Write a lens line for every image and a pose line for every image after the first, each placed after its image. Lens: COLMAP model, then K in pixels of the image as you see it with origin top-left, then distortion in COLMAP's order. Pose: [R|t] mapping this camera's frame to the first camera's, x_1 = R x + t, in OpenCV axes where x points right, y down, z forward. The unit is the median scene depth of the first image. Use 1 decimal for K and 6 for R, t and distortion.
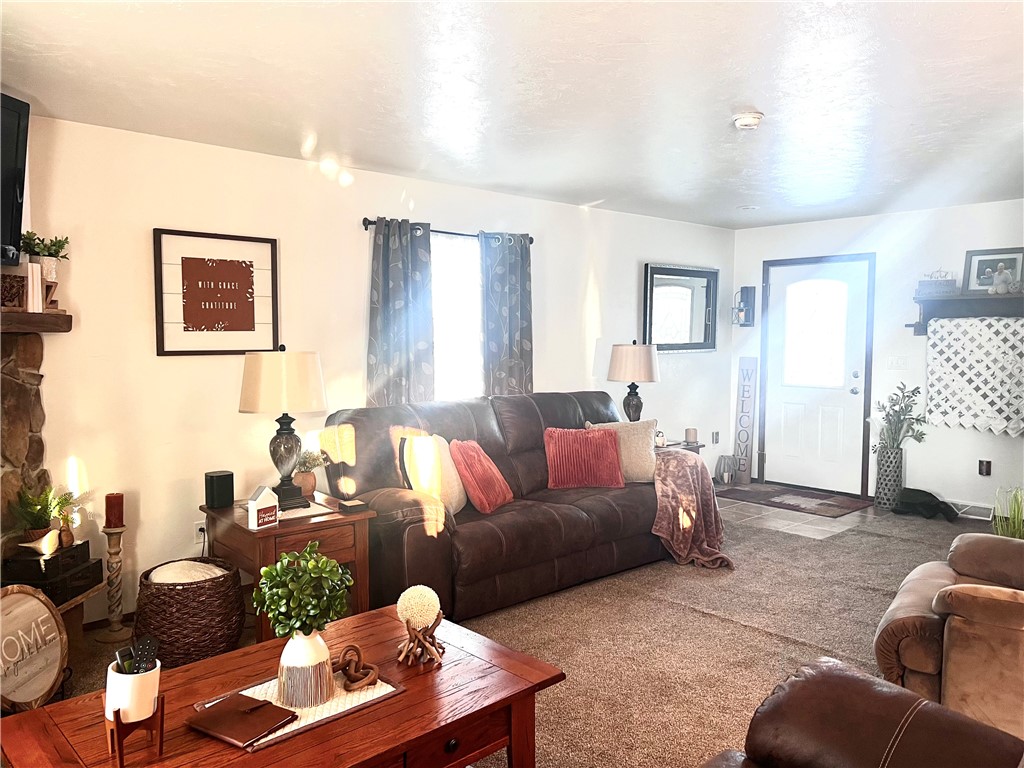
lens RADIAL K [[760.9, 0, 512.0], [0, 760.9, 384.0], [0, 0, 1]] dist [0.065651, -0.000028]
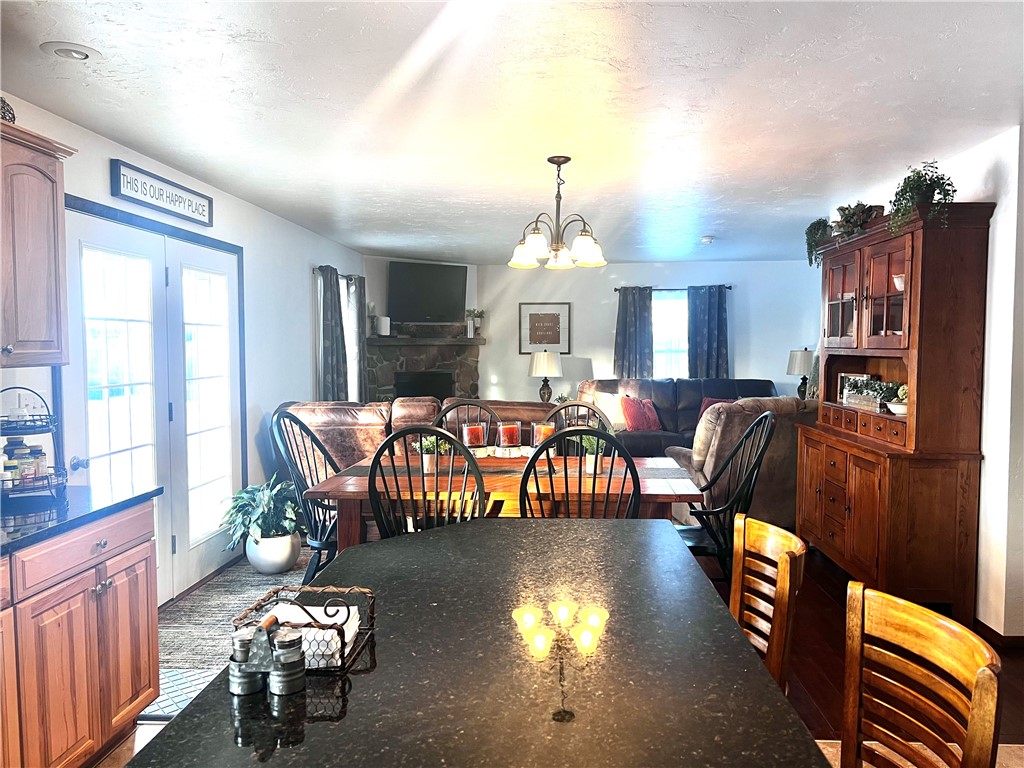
lens RADIAL K [[776.4, 0, 512.0], [0, 776.4, 384.0], [0, 0, 1]] dist [0.081615, 0.000055]
pose [[0.680266, 0.028374, -0.732416, 0.830872], [-0.043878, 0.999035, -0.002050, 0.039038], [0.731651, 0.033531, 0.680854, -0.429290]]
